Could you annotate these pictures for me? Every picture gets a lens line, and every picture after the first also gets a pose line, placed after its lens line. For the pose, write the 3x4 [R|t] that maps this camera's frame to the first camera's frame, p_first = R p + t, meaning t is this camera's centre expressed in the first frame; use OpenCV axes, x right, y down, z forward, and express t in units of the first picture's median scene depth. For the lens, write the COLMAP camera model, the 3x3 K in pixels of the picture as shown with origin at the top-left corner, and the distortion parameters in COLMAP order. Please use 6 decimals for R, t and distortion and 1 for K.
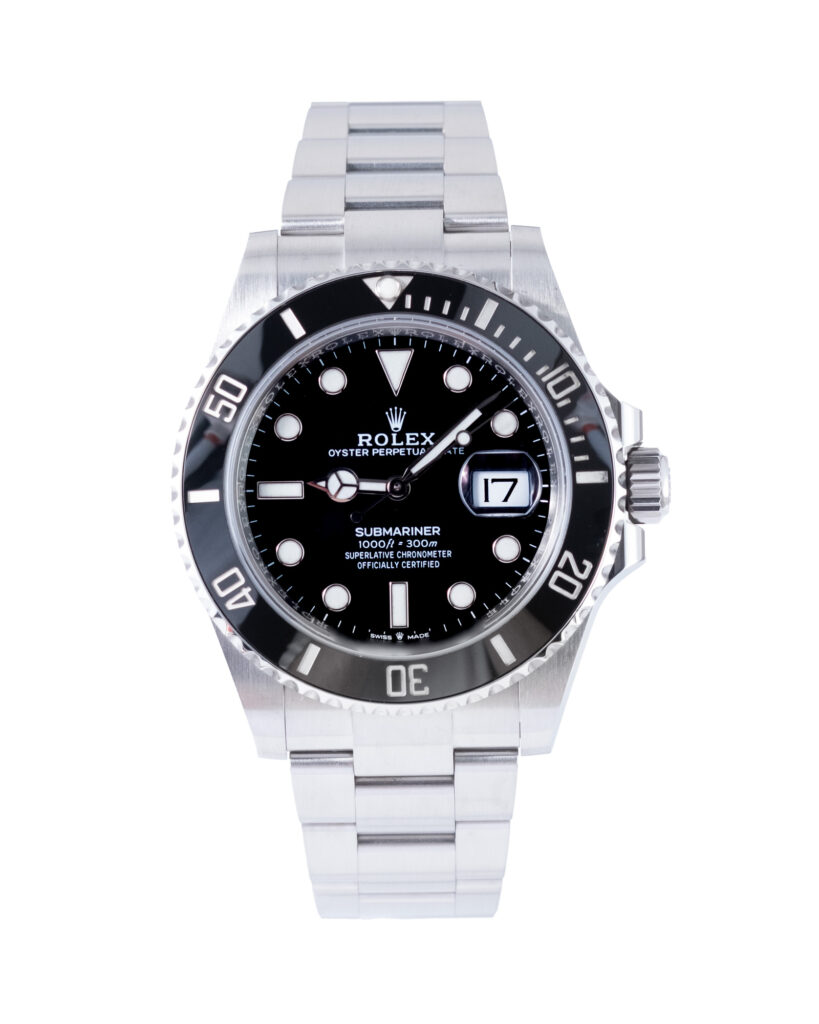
lens RADIAL K [[4648.3, 0, 404.6], [0, 4648.3, 517.8], [0, 0, 1]] dist [0.096661, 0.000000]
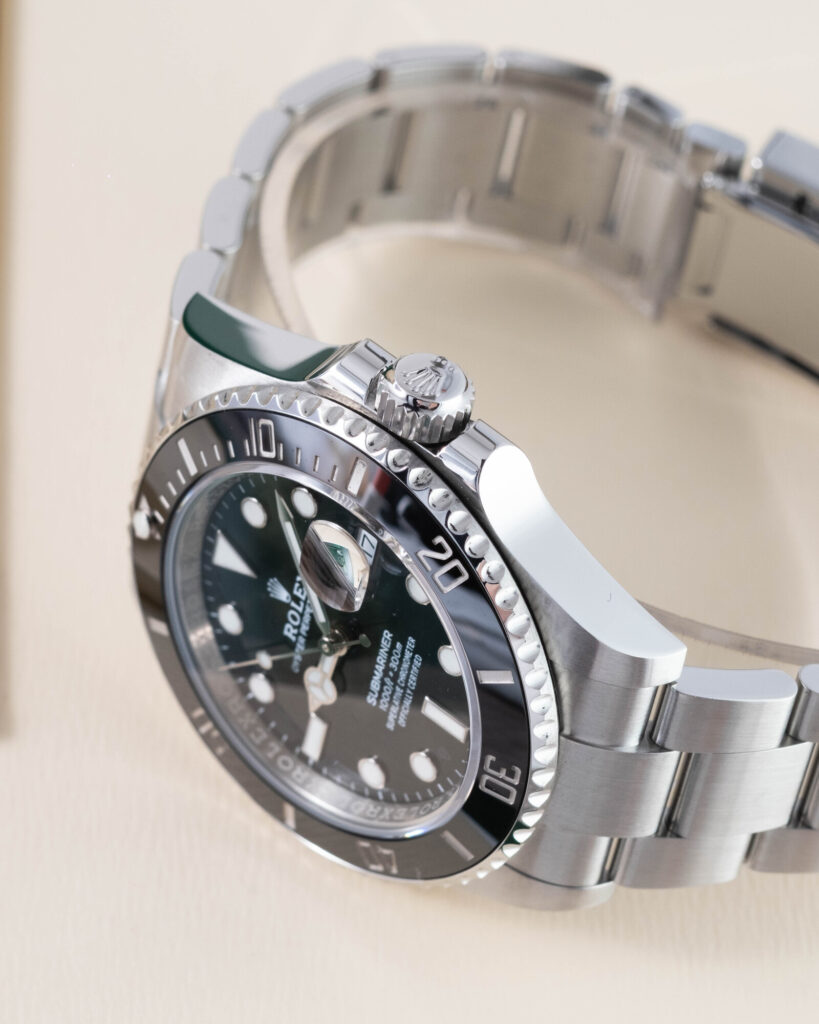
lens RADIAL K [[4648.3, 0, 408.6], [0, 4648.3, 509.2], [0, 0, 1]] dist [0.096661, 0.000000]
pose [[0.204373, -0.715854, -0.667671, 0.566825], [0.769022, 0.539429, -0.342960, 0.272825], [0.605671, -0.443362, 0.660752, 0.476715]]
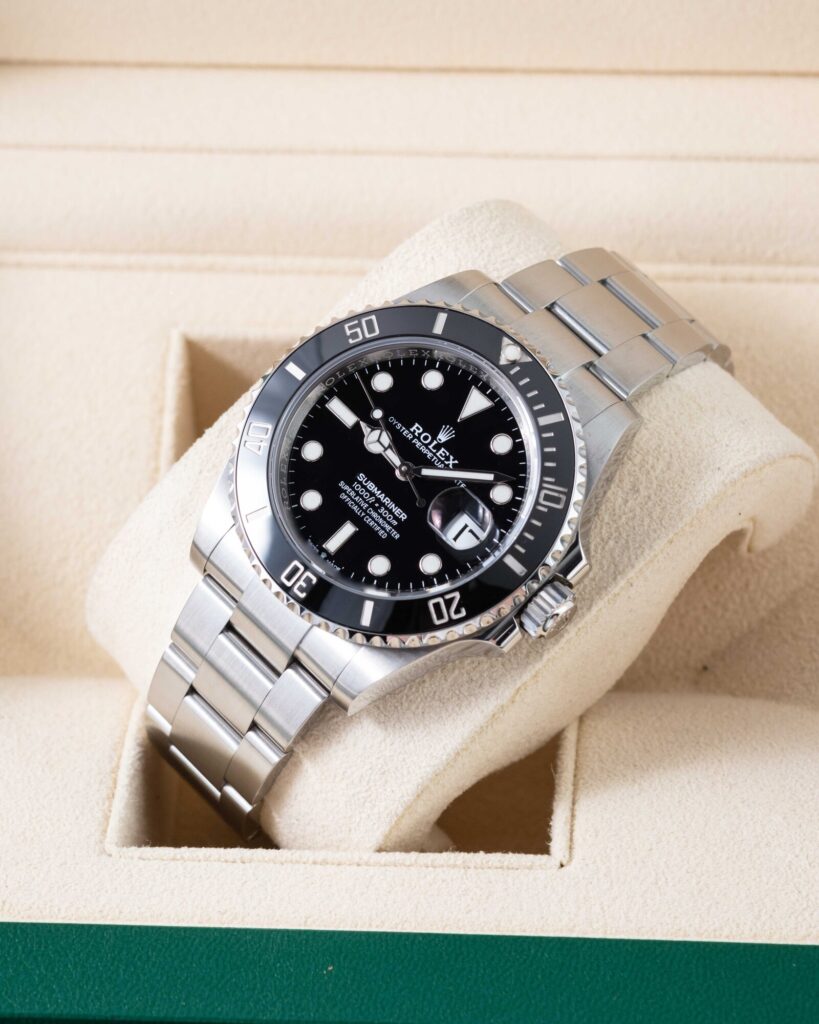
lens RADIAL K [[4648.3, 0, 410.3], [0, 4648.3, 515.8], [0, 0, 1]] dist [0.096661, 0.000000]
pose [[0.680436, 0.669708, -0.297487, 0.381627], [-0.711392, 0.701097, -0.048831, 0.062551], [0.175865, 0.244857, 0.953476, -0.194859]]
